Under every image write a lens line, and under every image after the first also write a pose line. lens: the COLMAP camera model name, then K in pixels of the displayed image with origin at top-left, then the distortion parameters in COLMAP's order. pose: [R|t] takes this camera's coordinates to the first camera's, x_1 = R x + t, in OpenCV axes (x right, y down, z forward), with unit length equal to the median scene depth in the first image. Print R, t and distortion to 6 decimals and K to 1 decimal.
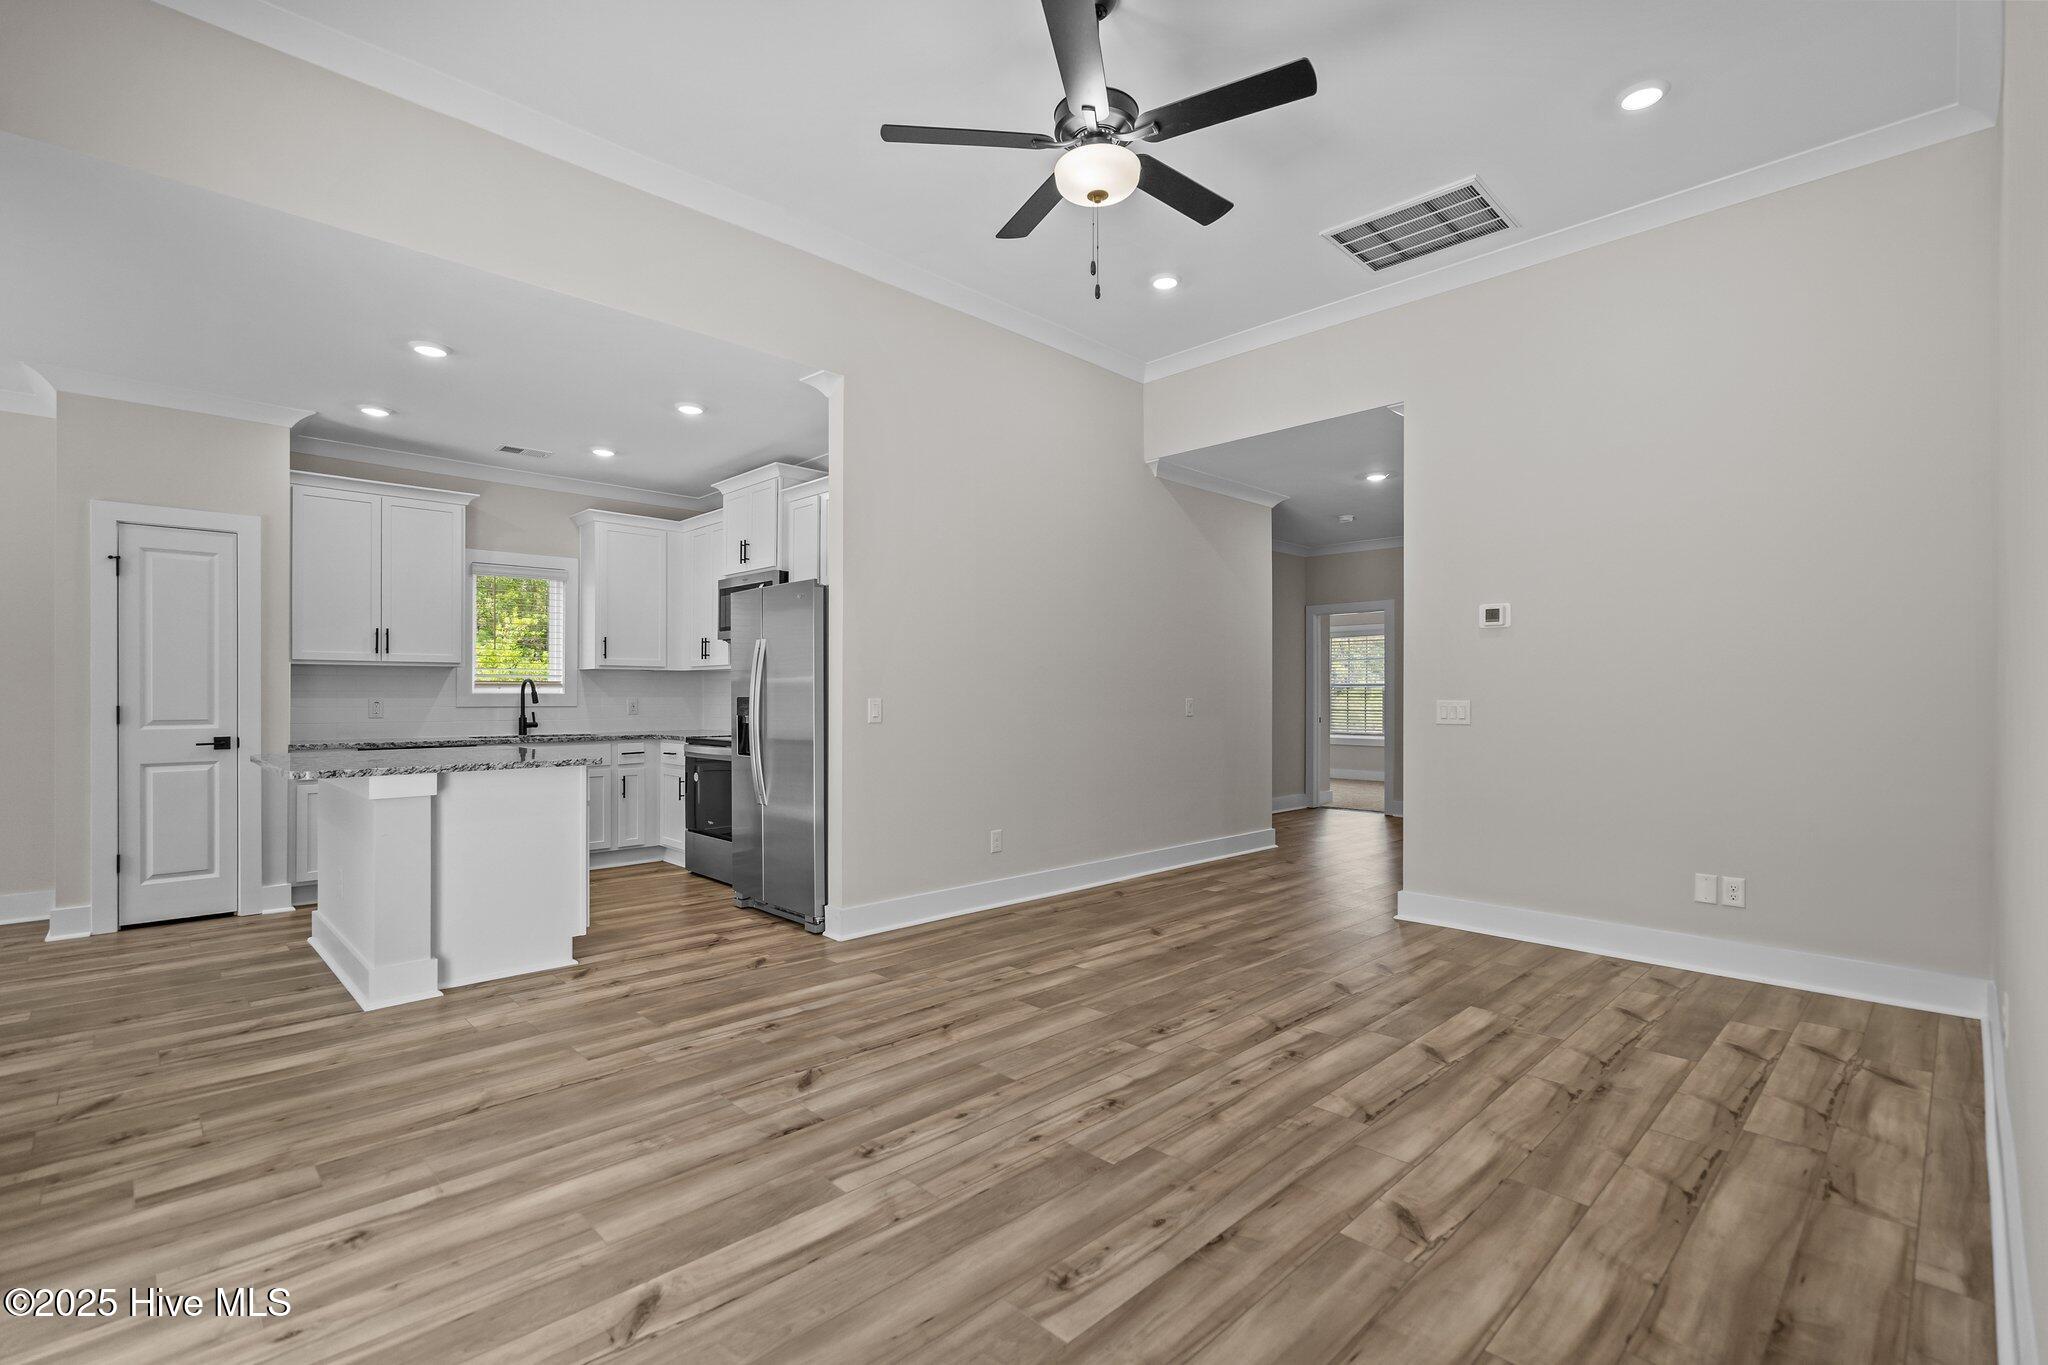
lens RADIAL K [[934.6, 0, 1032.7], [0, 934.6, 692.7], [0, 0, 1]] dist [-0.005001, 0.002810]
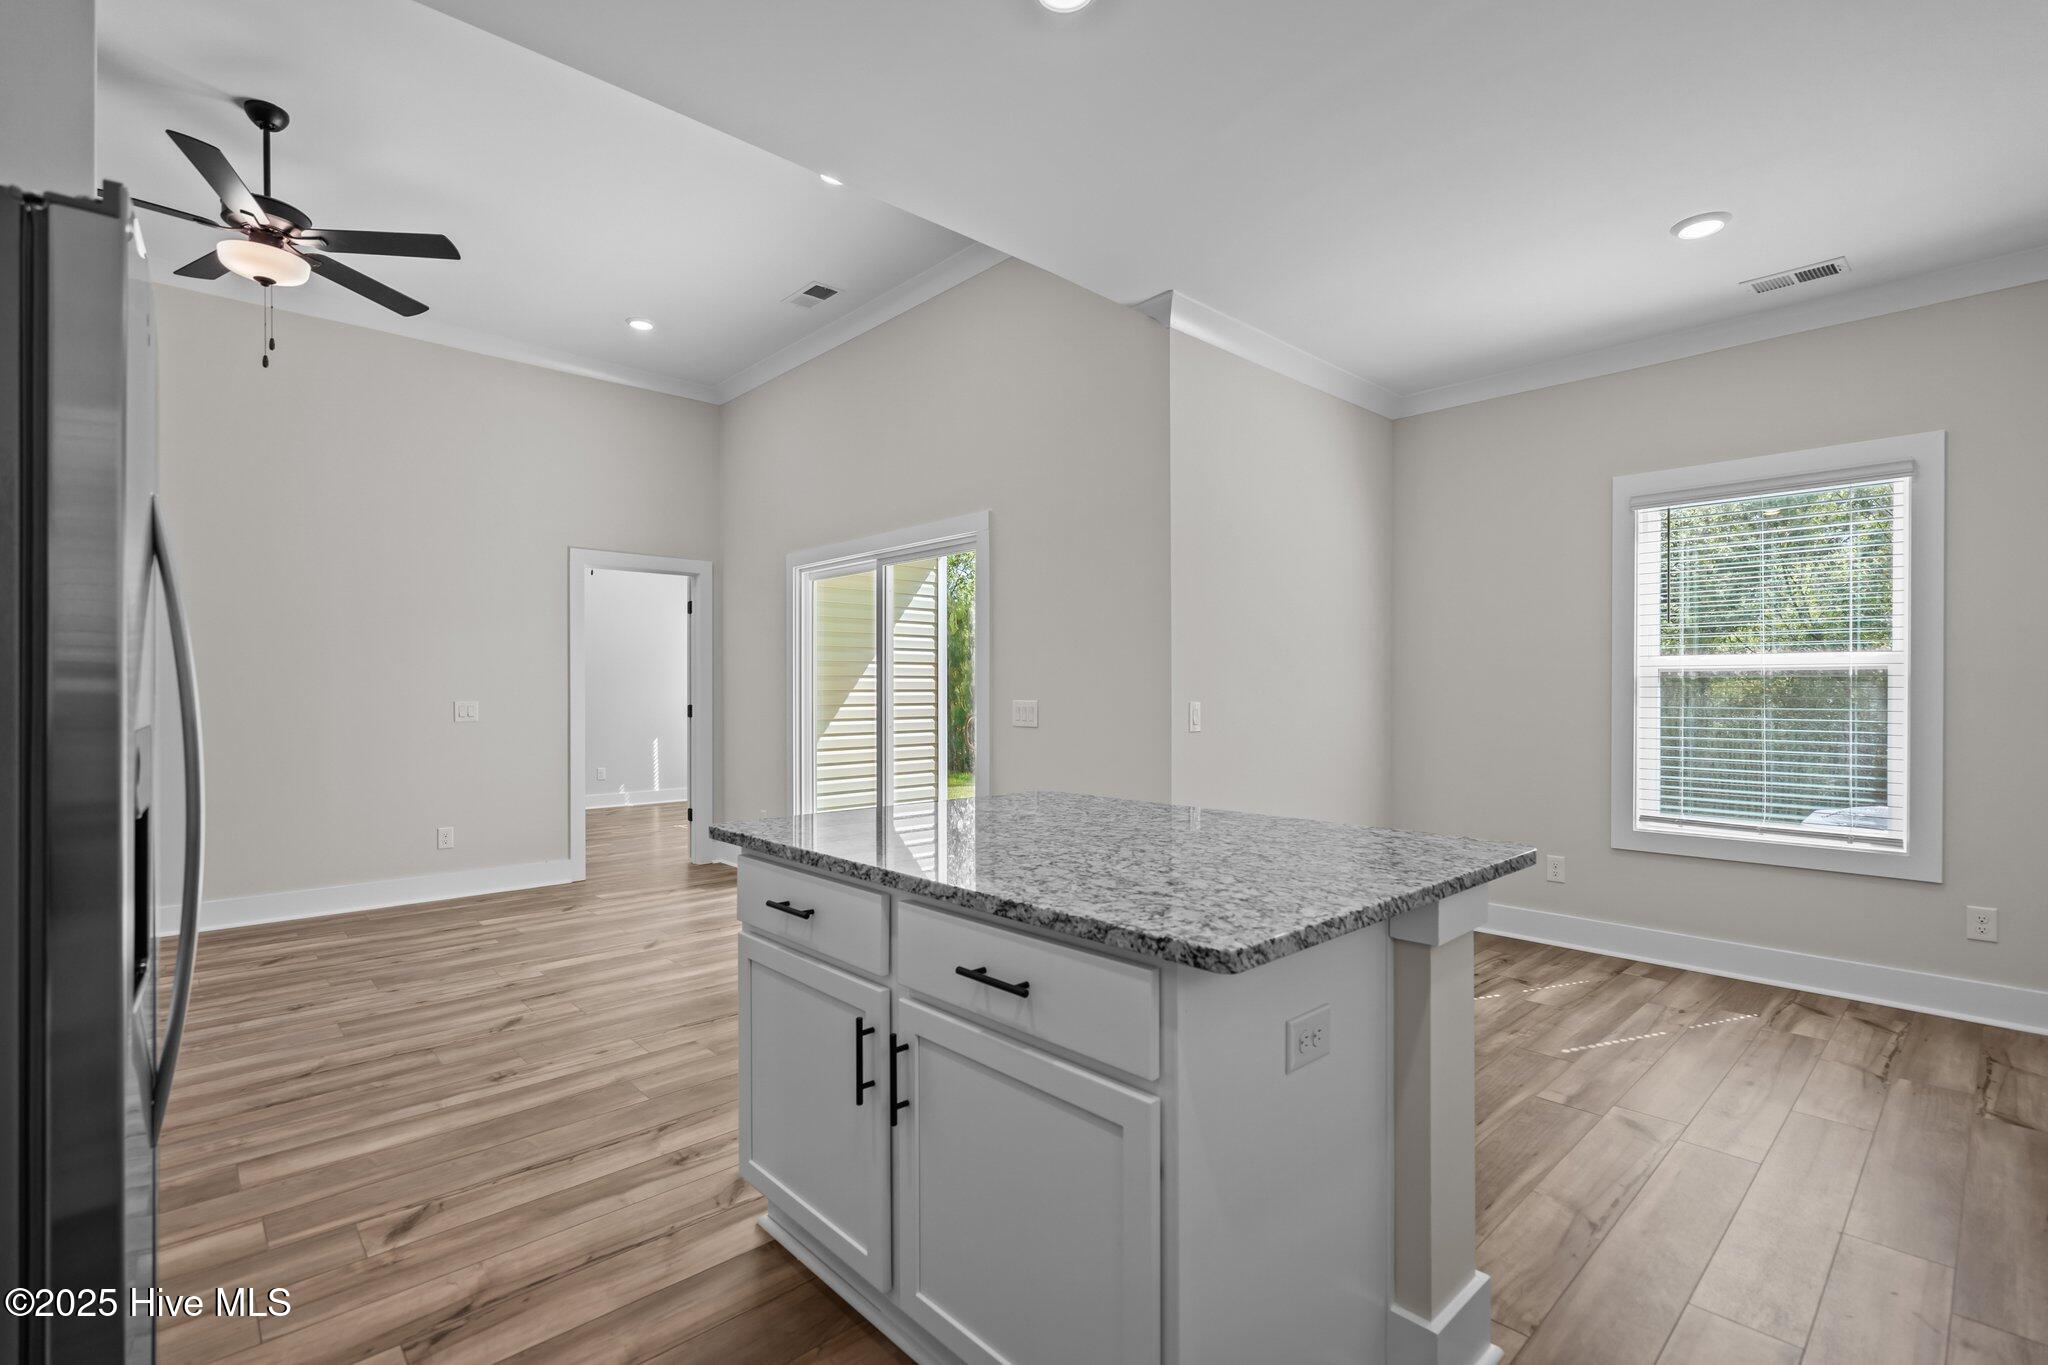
lens RADIAL K [[934.6, 0, 1029.0], [0, 934.6, 681.0], [0, 0, 1]] dist [-0.005001, 0.002810]
pose [[-0.999647, 0.003231, 0.026359, -0.742028], [0.002921, 0.999926, -0.011810, -0.005042], [-0.026395, -0.011729, -0.999583, 1.724862]]
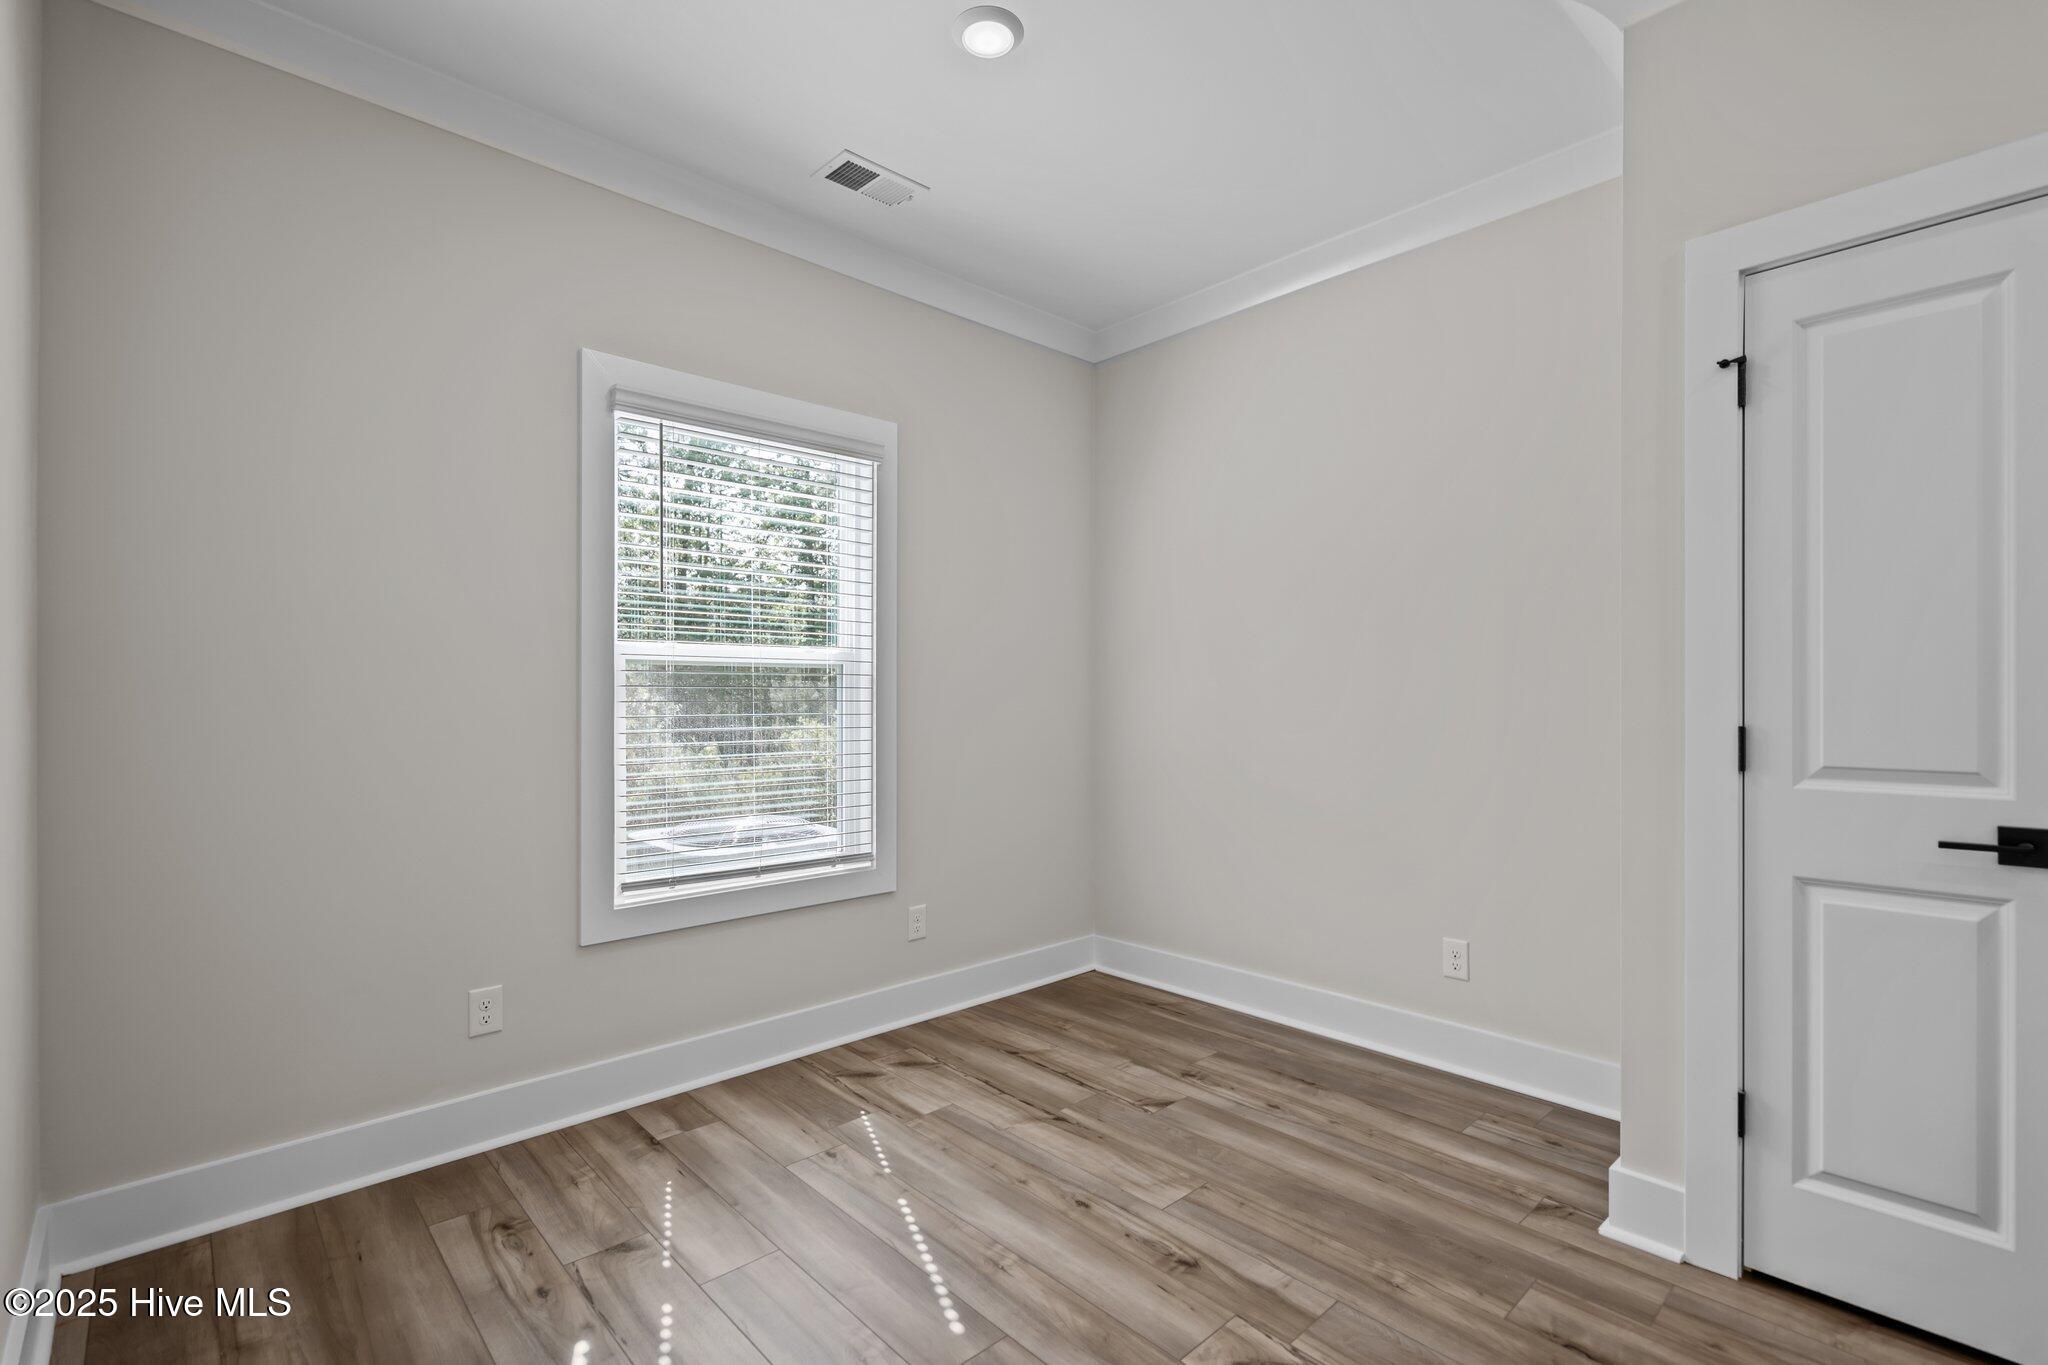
lens RADIAL K [[934.6, 0, 1027.6], [0, 934.6, 697.7], [0, 0, 1]] dist [-0.005001, 0.002810]
pose [[-0.025093, 0.004276, -0.999676, -0.728785], [0.003604, 0.999985, 0.004187, -0.001226], [0.999679, -0.003497, -0.025108, 0.899110]]
